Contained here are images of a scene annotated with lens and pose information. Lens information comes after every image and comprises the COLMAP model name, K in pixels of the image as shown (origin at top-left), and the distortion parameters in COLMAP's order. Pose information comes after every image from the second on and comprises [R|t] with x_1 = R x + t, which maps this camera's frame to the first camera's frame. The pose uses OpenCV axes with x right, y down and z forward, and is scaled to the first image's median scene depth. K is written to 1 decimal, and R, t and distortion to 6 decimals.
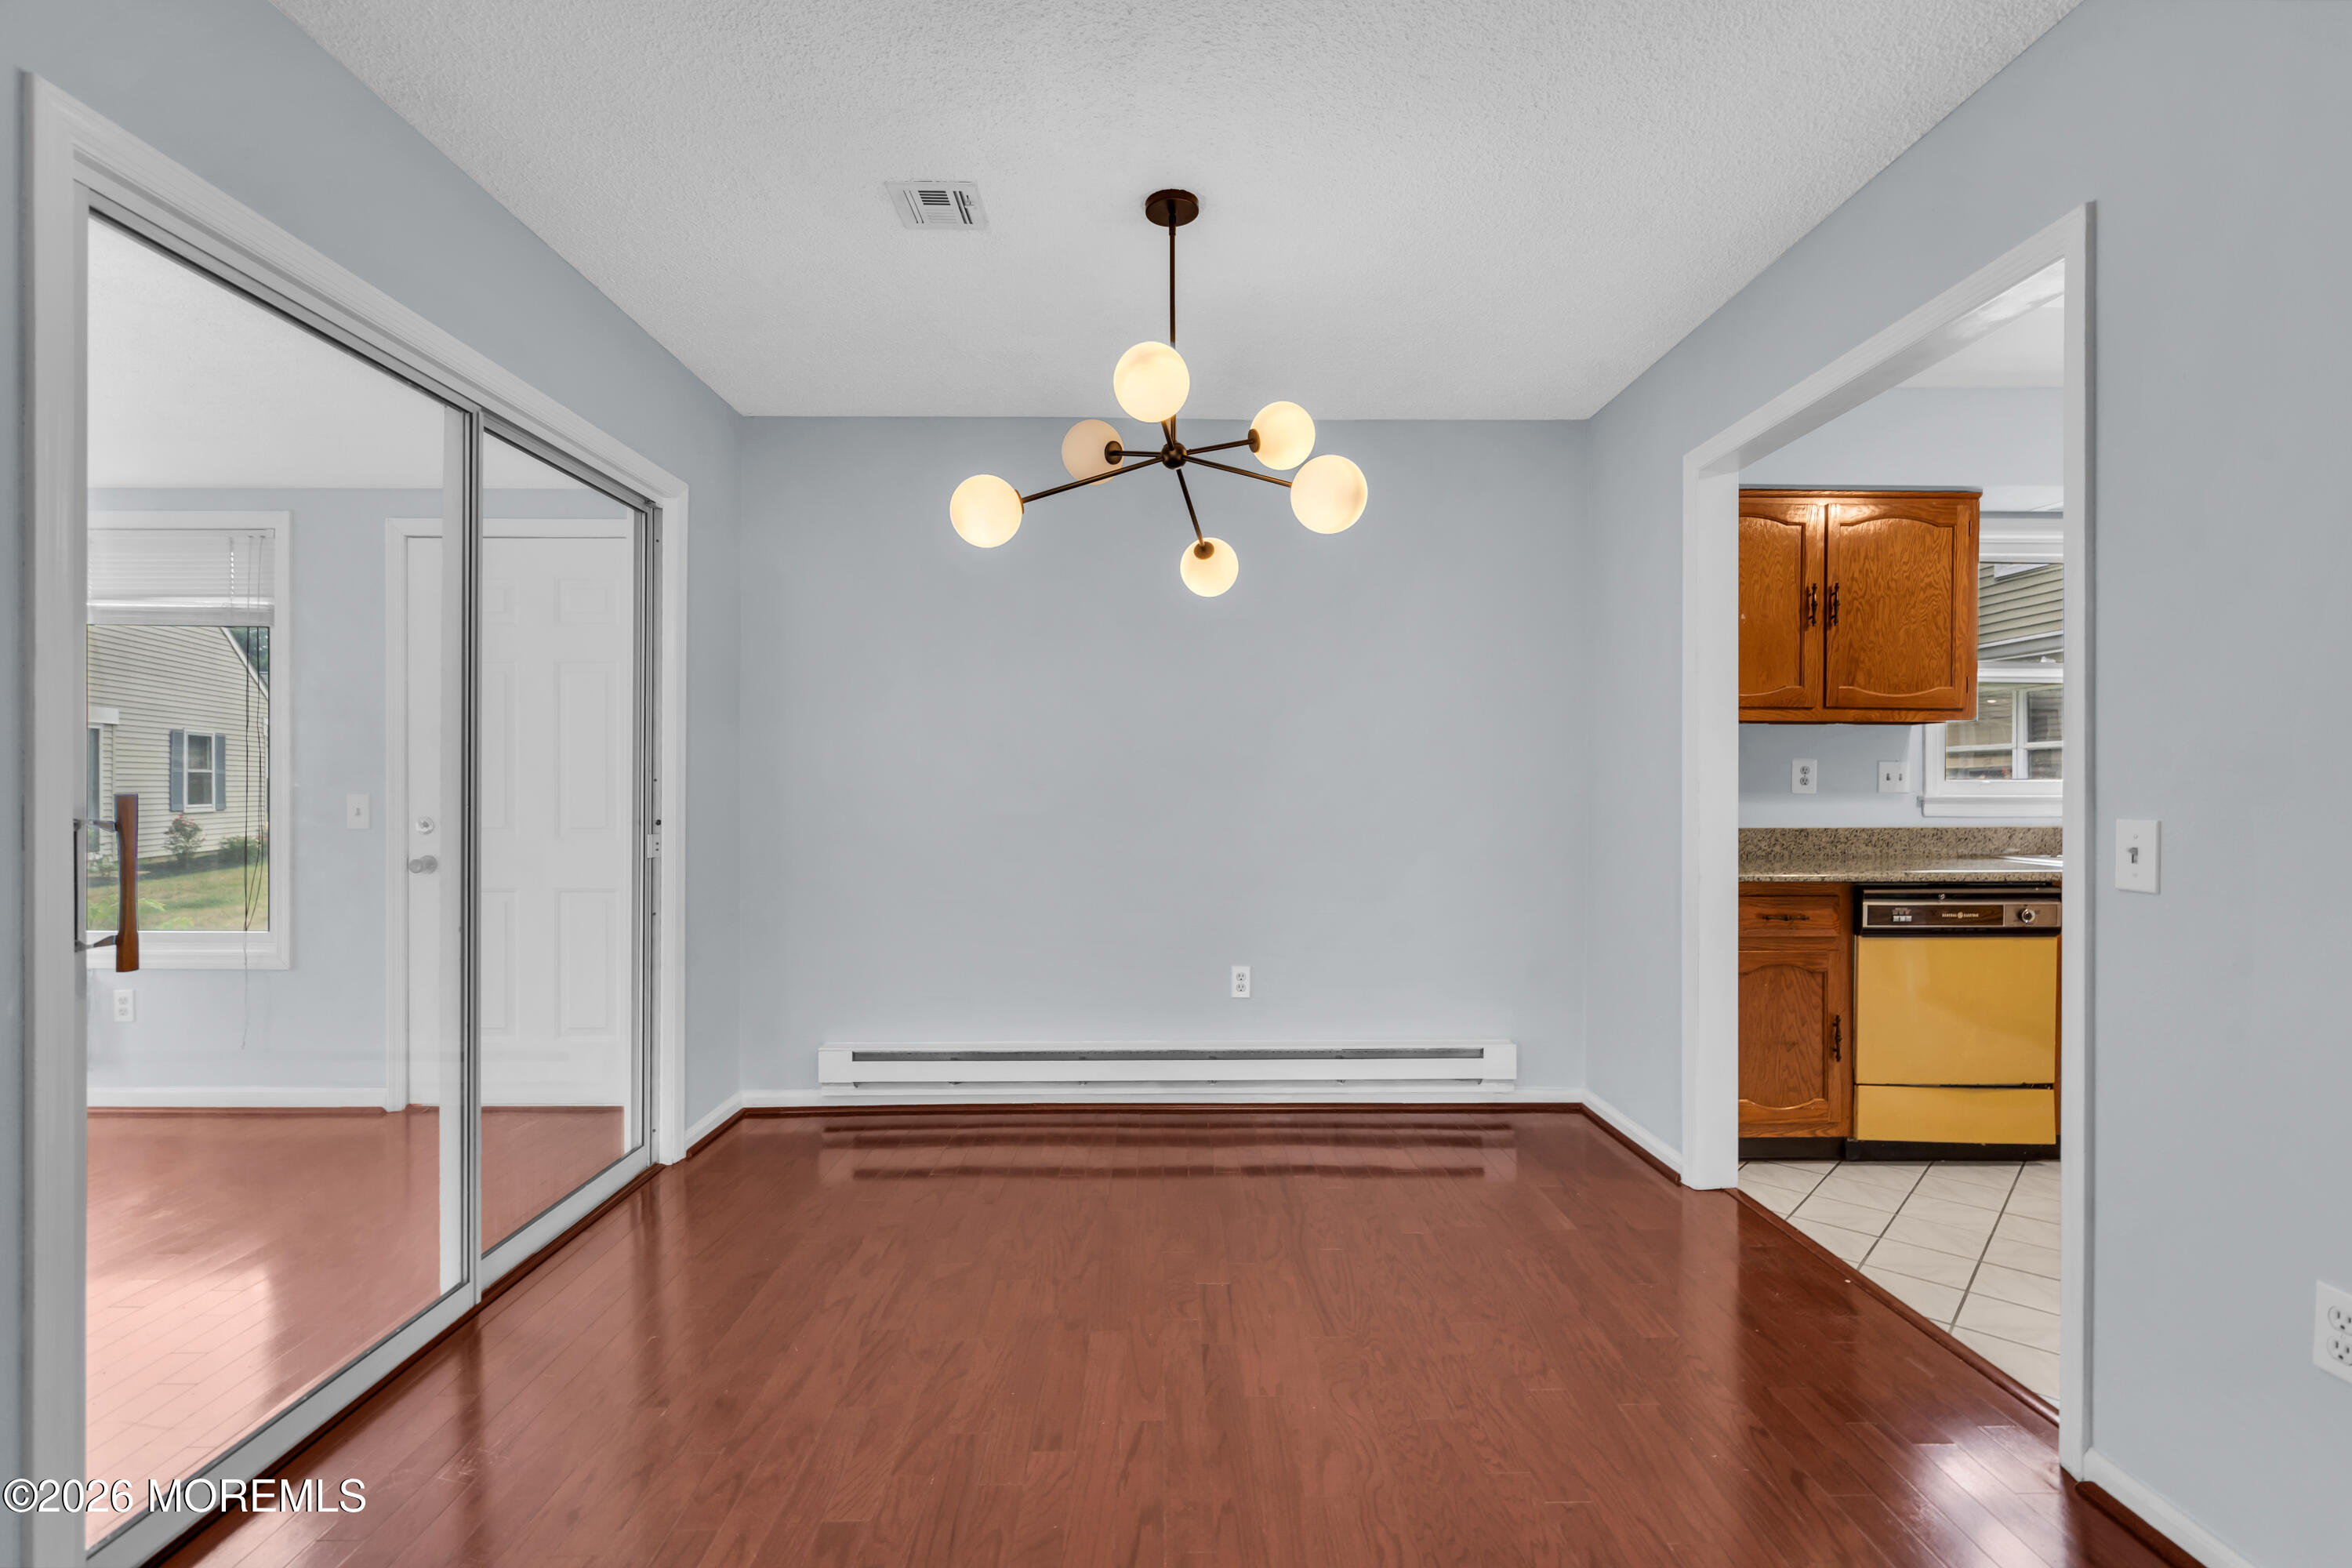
lens RADIAL K [[1064.6, 0, 1183.5], [0, 1064.6, 783.3], [0, 0, 1]] dist [-0.003042, 0.002991]
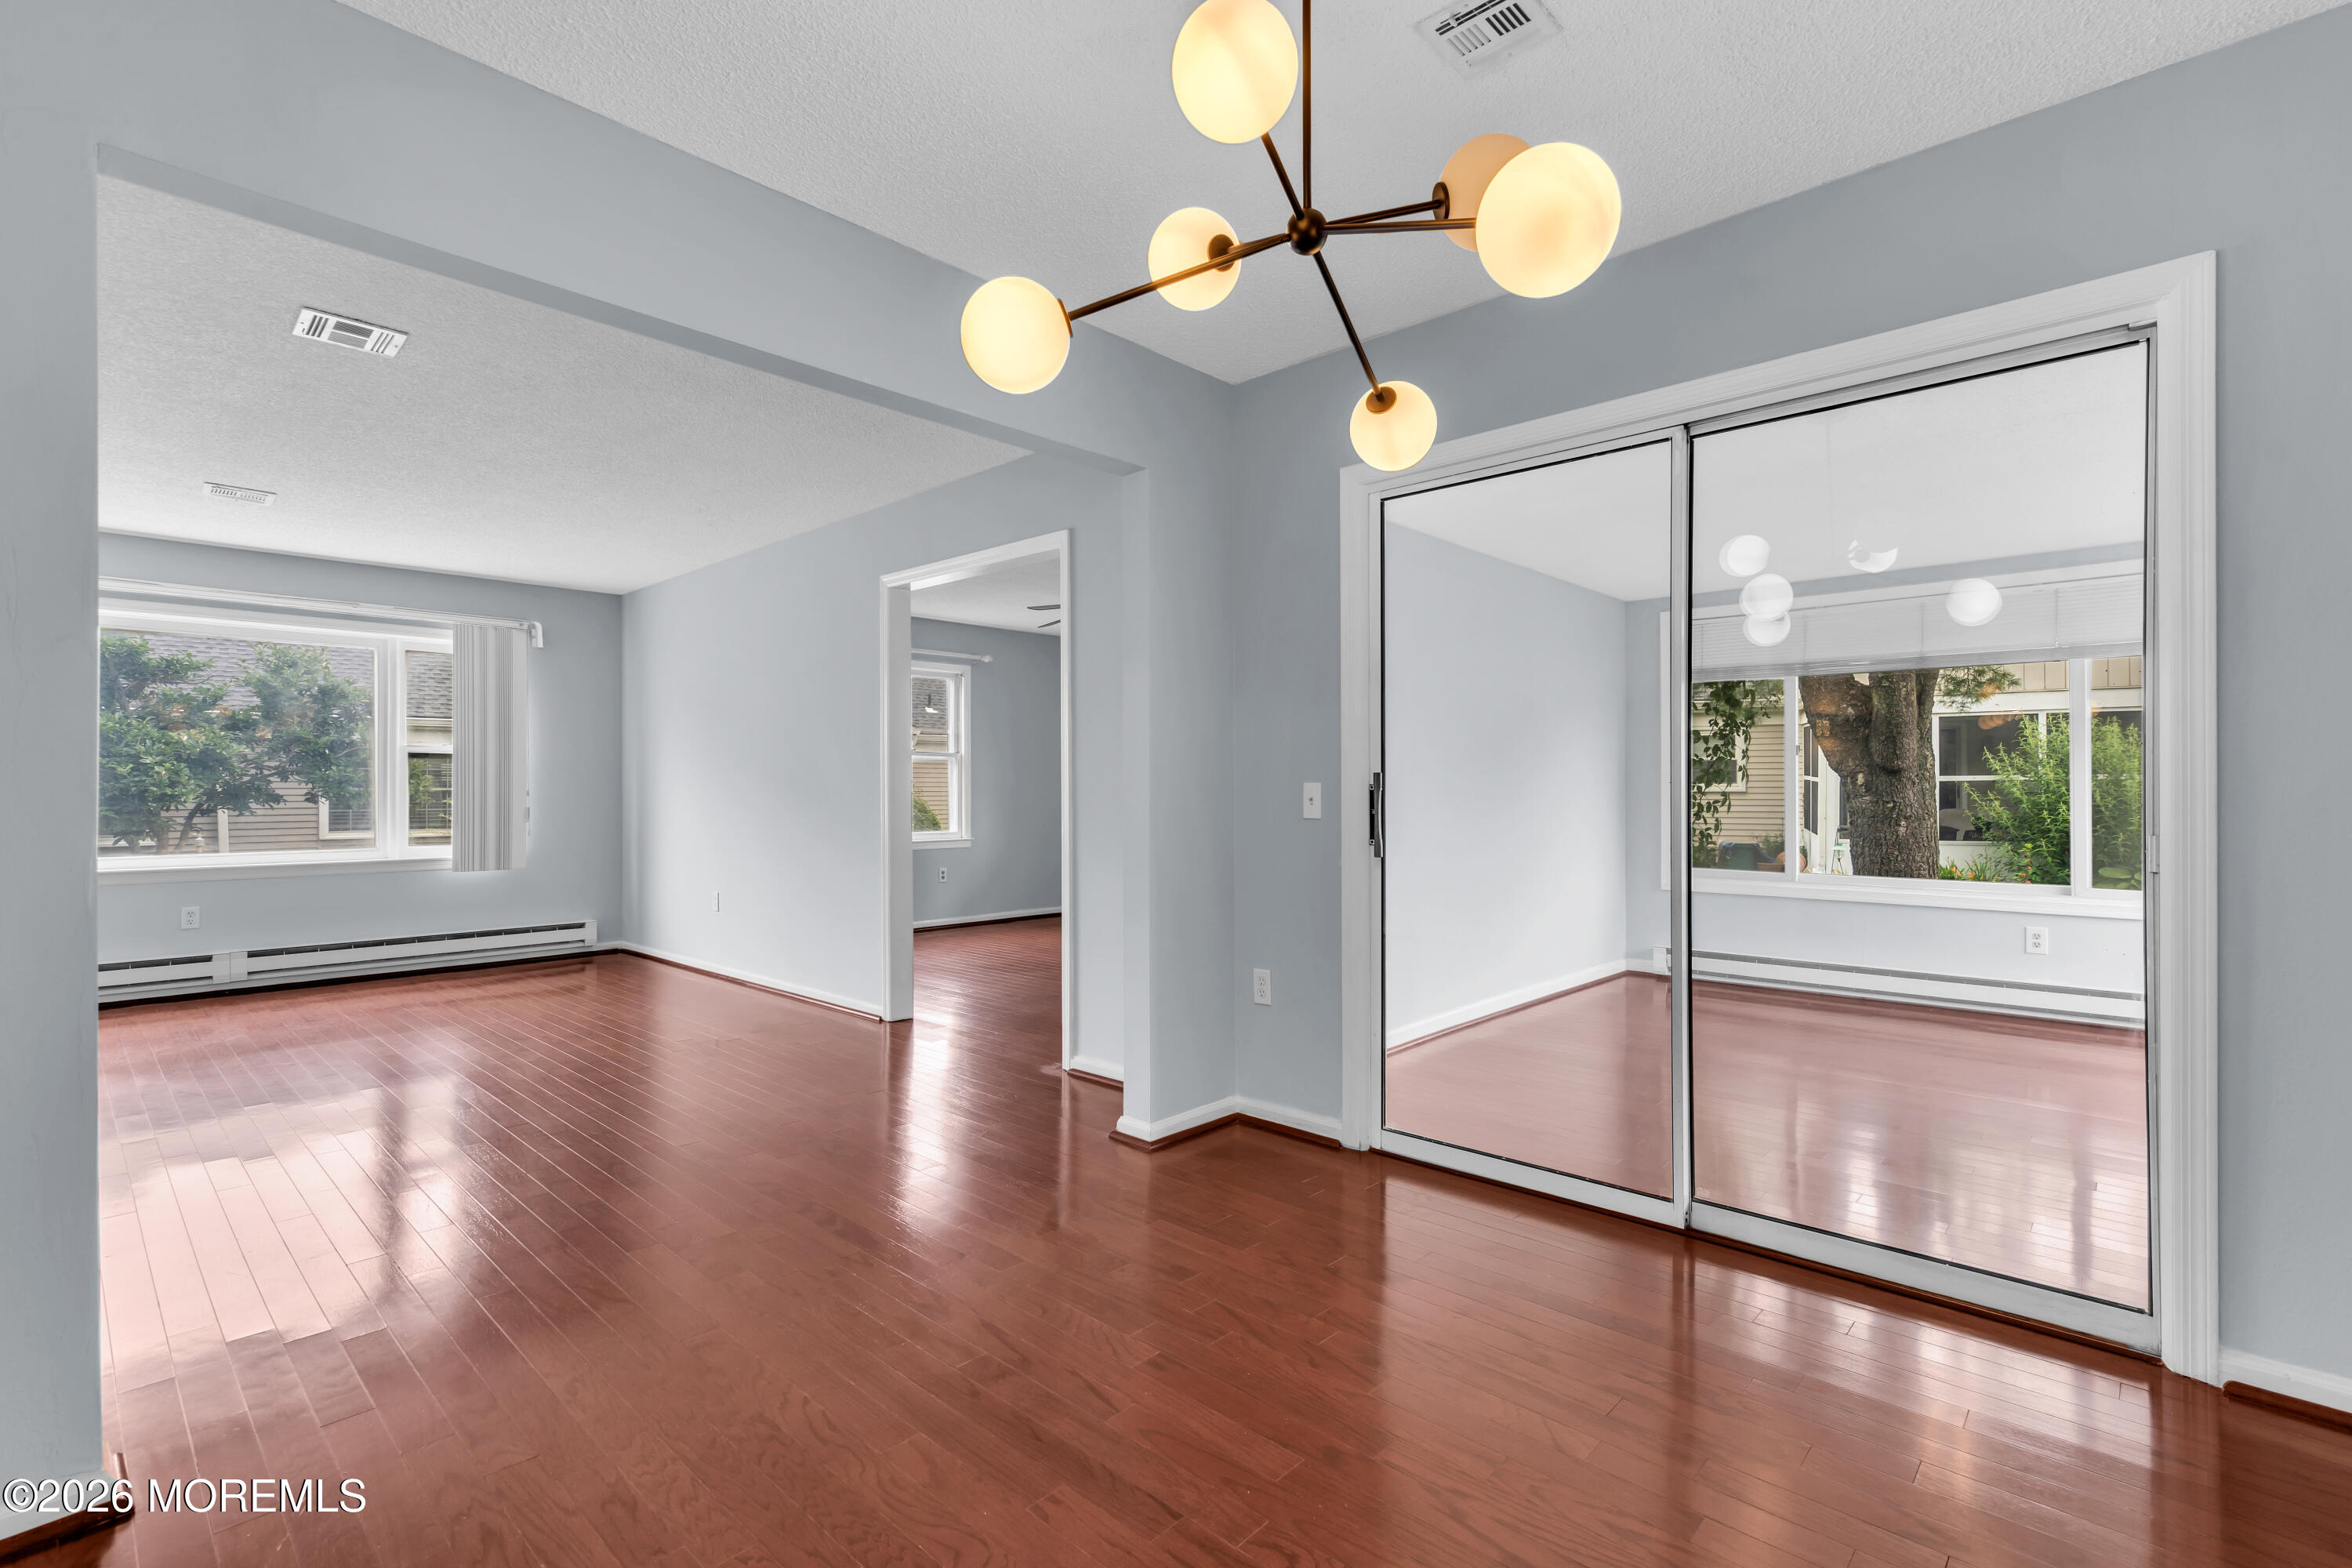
lens RADIAL K [[1064.6, 0, 1178.0], [0, 1064.6, 783.6], [0, 0, 1]] dist [-0.003042, 0.002991]
pose [[-0.697639, -0.001387, -0.716448, 0.367776], [0.001626, 0.999992, -0.003519, 0.017336], [0.716447, -0.003620, -0.697632, 1.017751]]
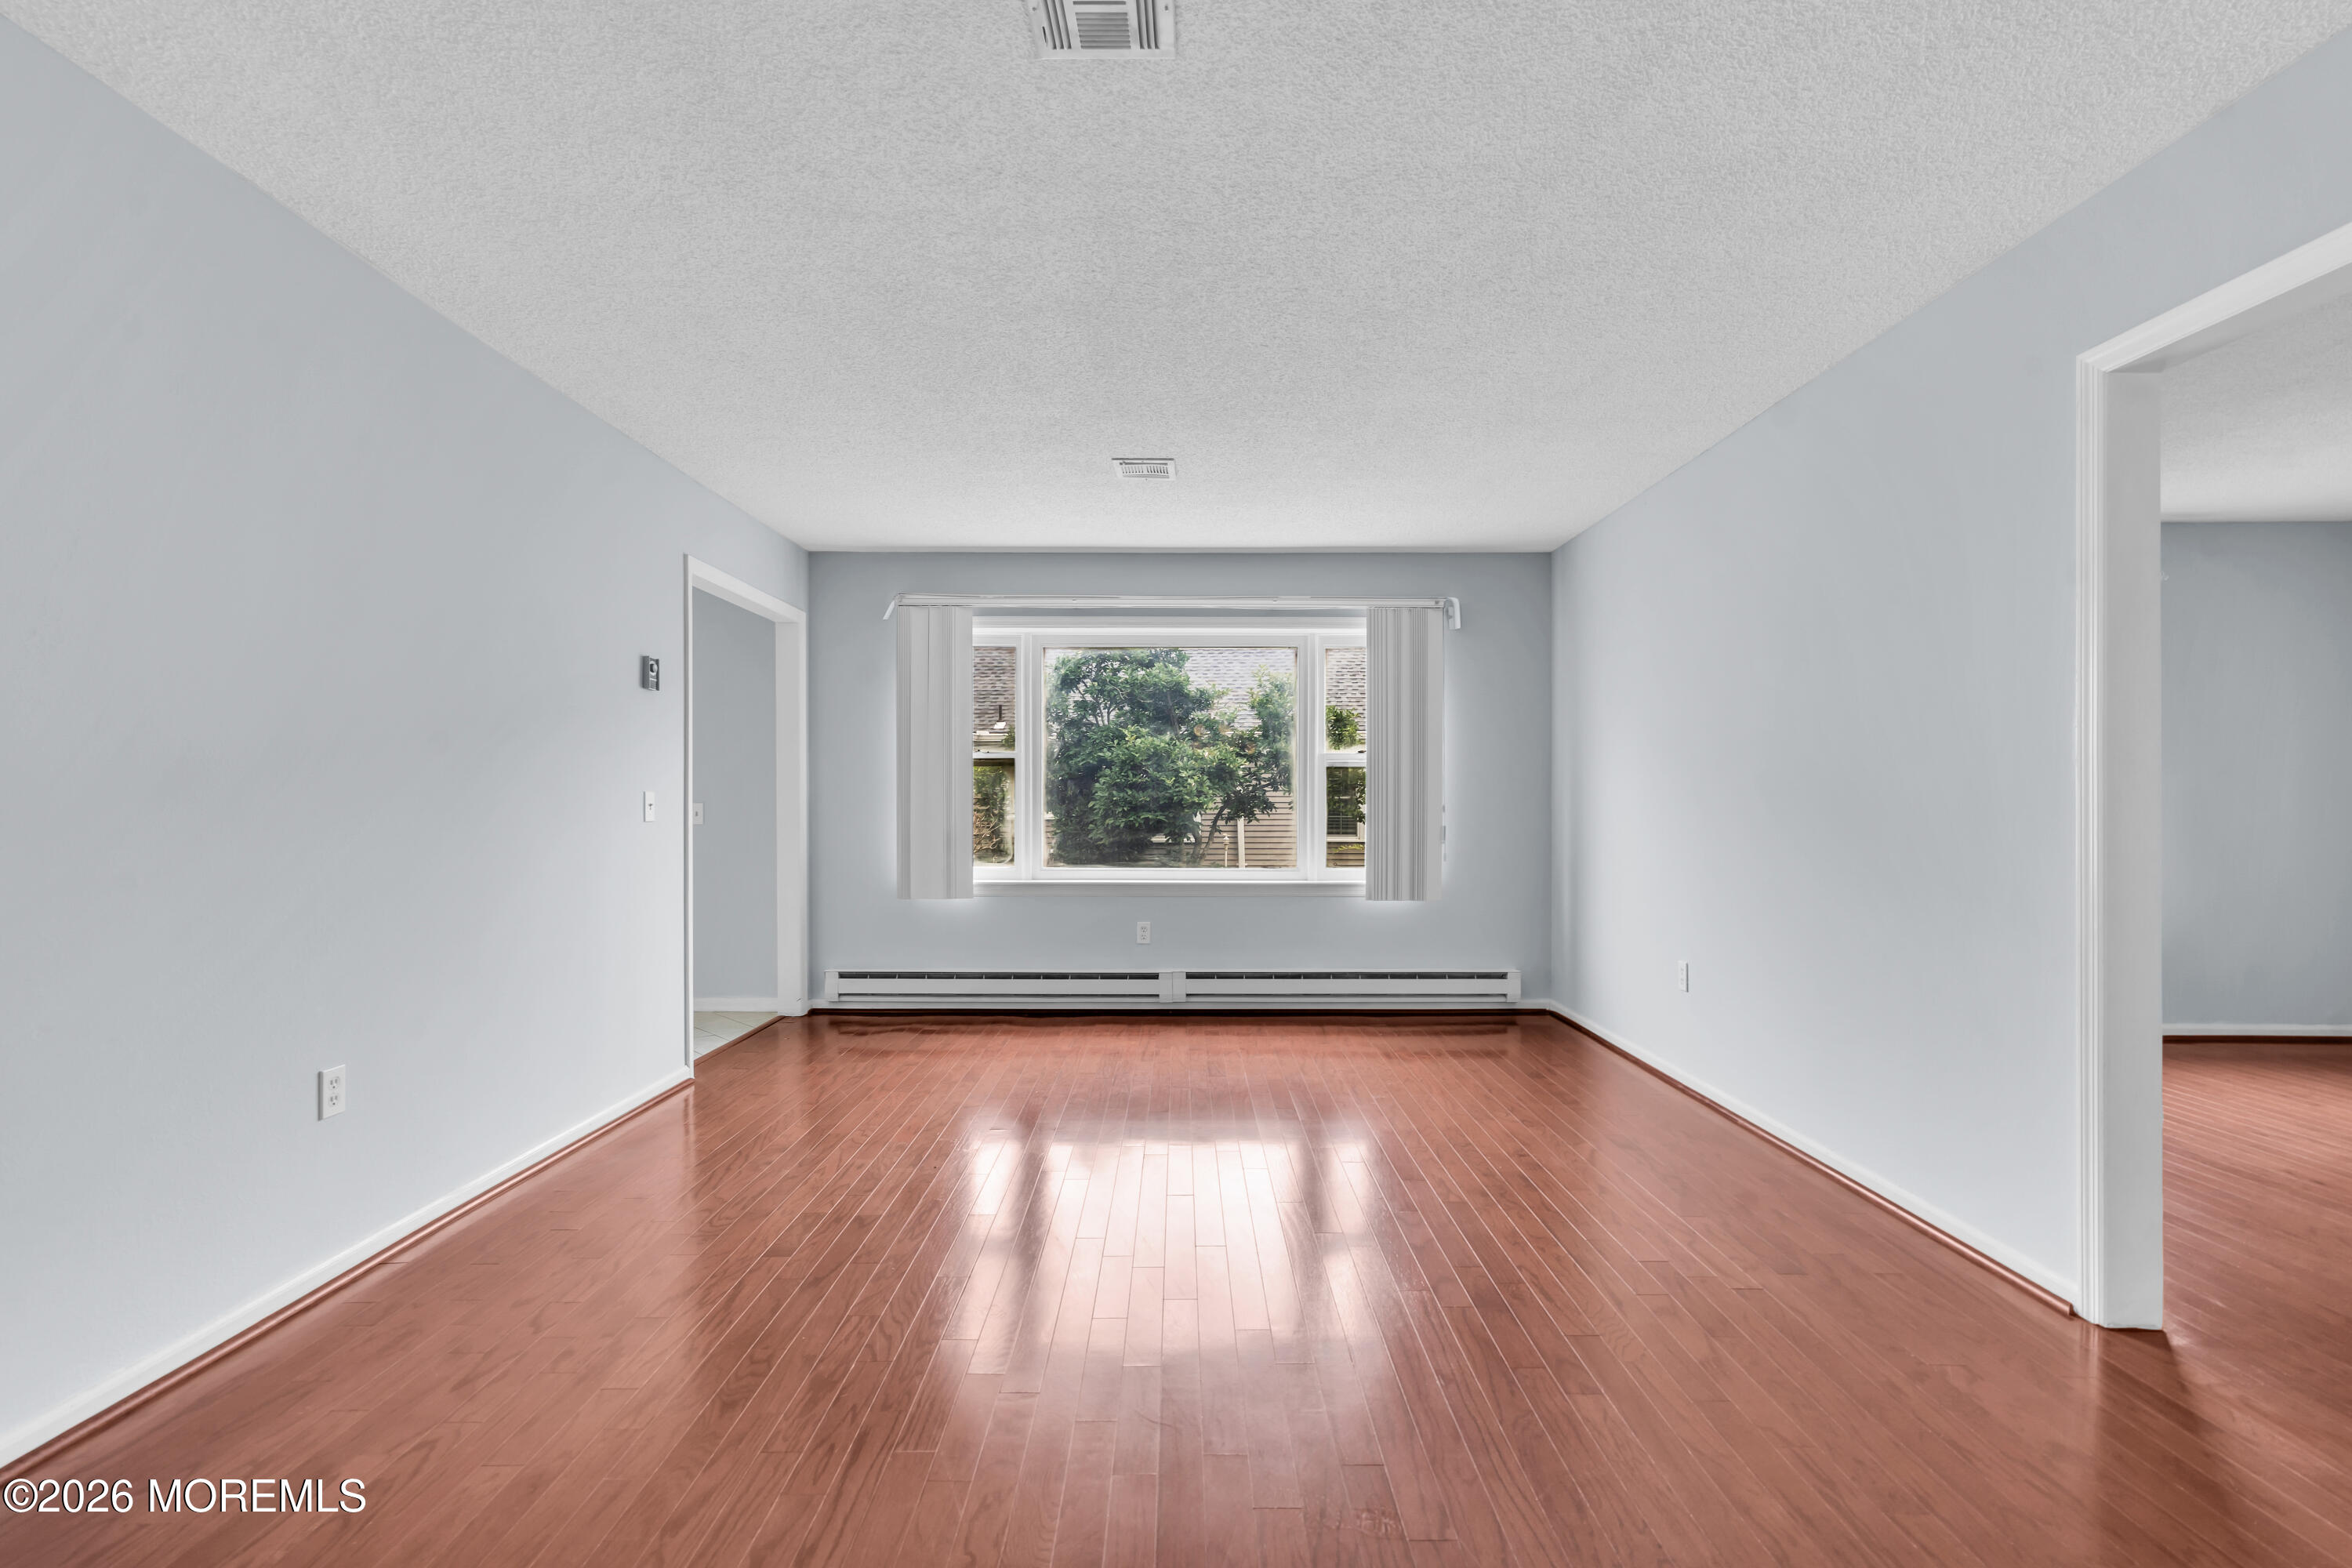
lens RADIAL K [[1064.6, 0, 1187.0], [0, 1064.6, 802.8], [0, 0, 1]] dist [-0.003042, 0.002991]
pose [[-0.999915, -0.000050, 0.013053, 0.149674], [0.000049, 0.999971, 0.007575, 0.004545], [-0.013053, 0.007575, -0.999886, 0.352712]]
